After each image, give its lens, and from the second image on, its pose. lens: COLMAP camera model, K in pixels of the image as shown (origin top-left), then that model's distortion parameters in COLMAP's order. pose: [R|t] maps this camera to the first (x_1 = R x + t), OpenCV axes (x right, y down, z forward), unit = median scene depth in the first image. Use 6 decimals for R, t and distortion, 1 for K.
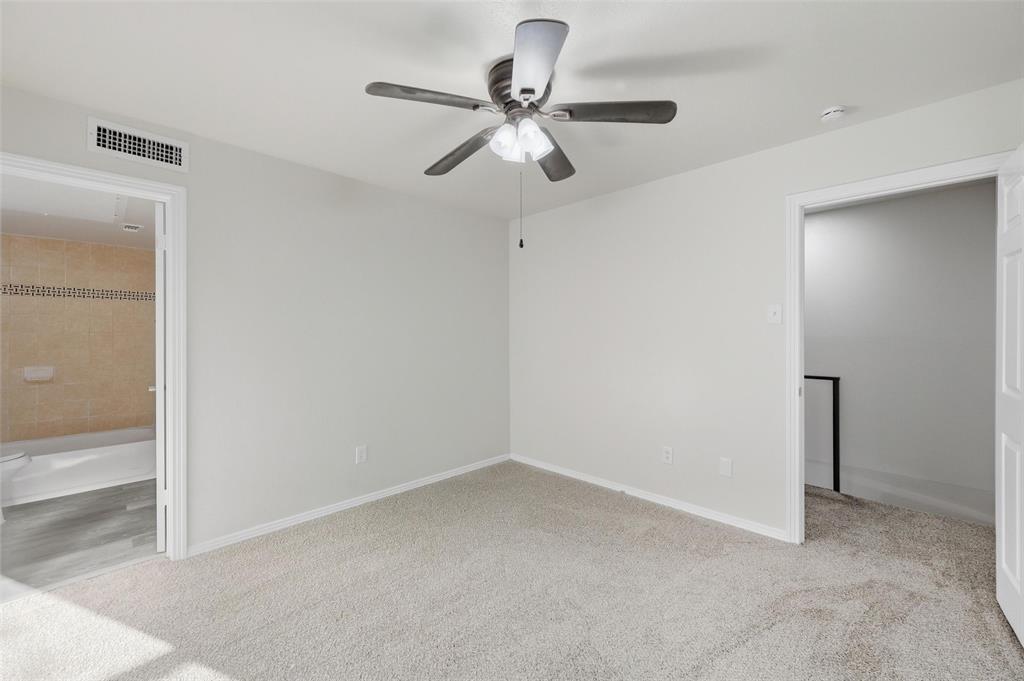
lens RADIAL K [[403.9, 0, 512.2], [0, 403.9, 336.7], [0, 0, 1]] dist [0.001399, -0.000064]
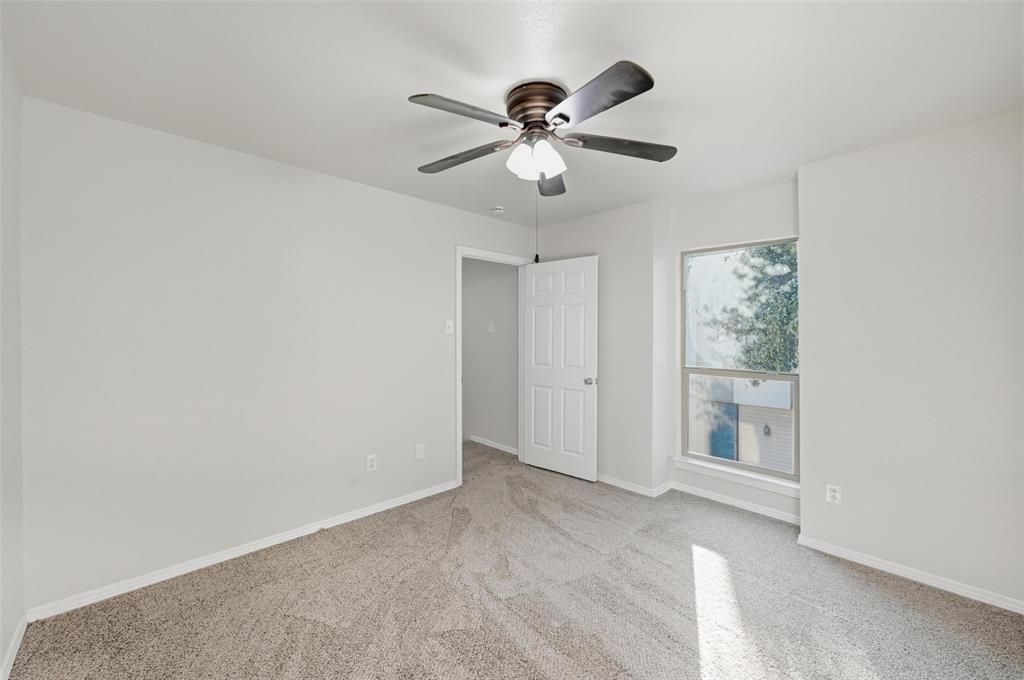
lens RADIAL K [[403.9, 0, 512.2], [0, 403.9, 336.2], [0, 0, 1]] dist [0.001399, -0.000064]
pose [[0.043102, -0.000635, 0.999070, -0.909515], [0.007082, 0.999975, 0.000330, -0.030230], [-0.999046, 0.007061, 0.043105, 0.913720]]
